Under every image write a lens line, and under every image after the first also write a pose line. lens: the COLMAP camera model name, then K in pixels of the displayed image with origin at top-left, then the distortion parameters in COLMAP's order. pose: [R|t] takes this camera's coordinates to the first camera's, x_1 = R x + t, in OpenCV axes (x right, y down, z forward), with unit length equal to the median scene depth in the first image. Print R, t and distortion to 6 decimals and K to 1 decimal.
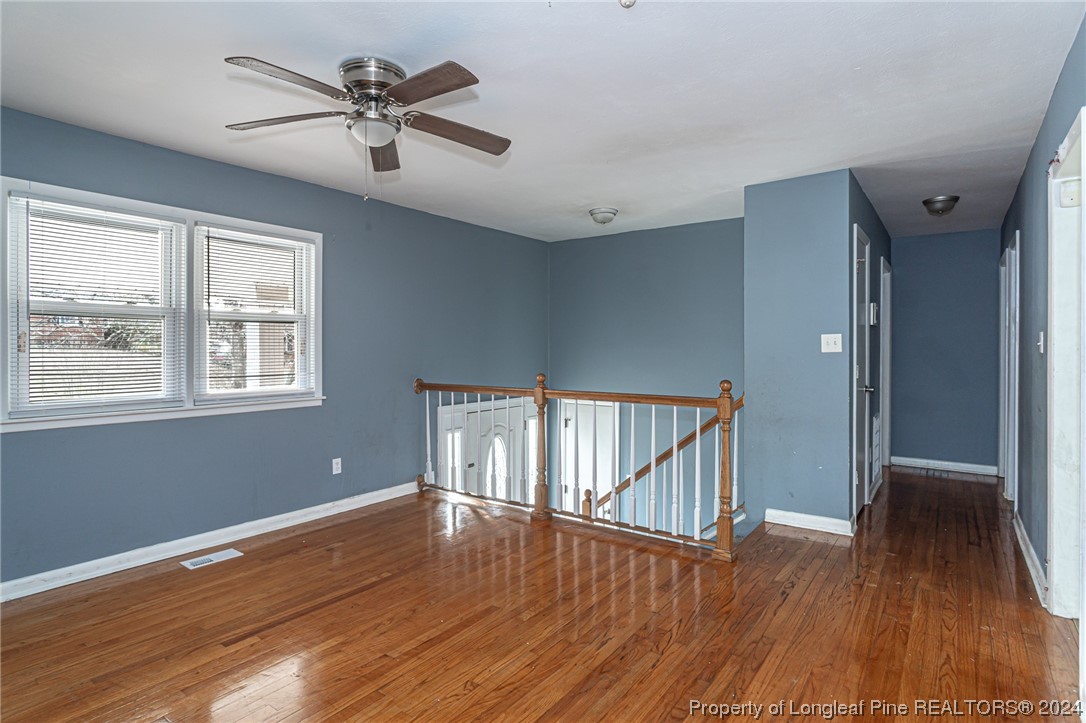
lens RADIAL K [[574.1, 0, 548.7], [0, 574.1, 359.0], [0, 0, 1]] dist [-0.015260, 0.003381]
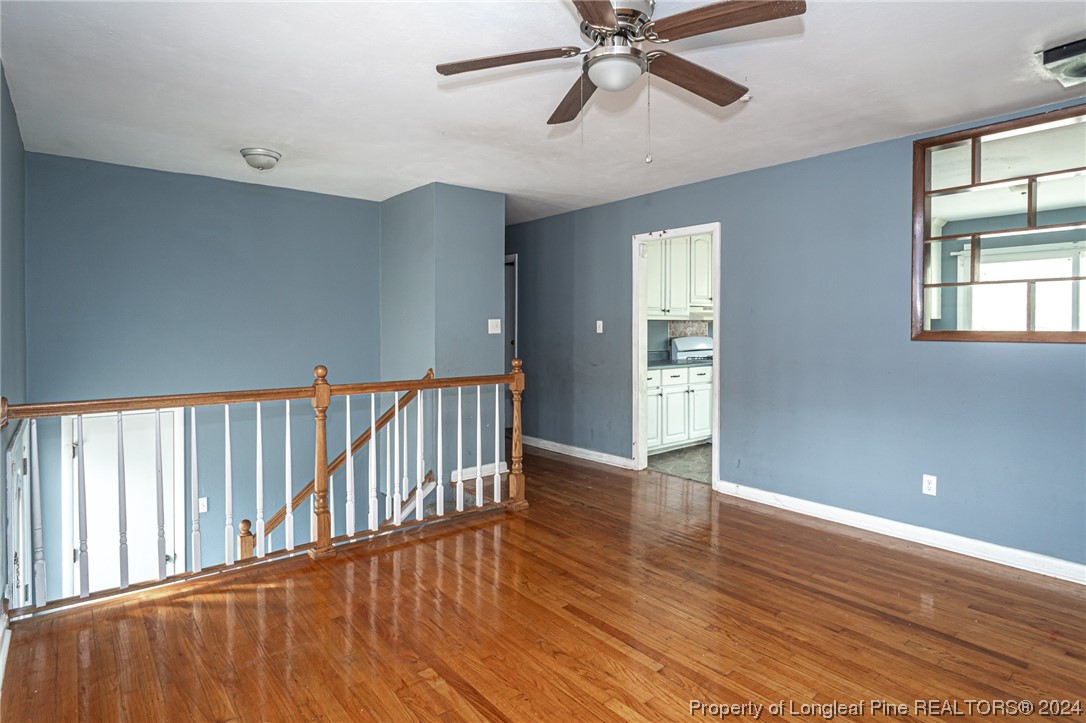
lens RADIAL K [[574.1, 0, 544.3], [0, 574.1, 341.9], [0, 0, 1]] dist [-0.015260, 0.003381]
pose [[0.255254, -0.023160, 0.966597, -0.762469], [0.025442, 0.999528, 0.017231, -0.014208], [-0.966539, 0.020193, 0.255723, 0.596924]]
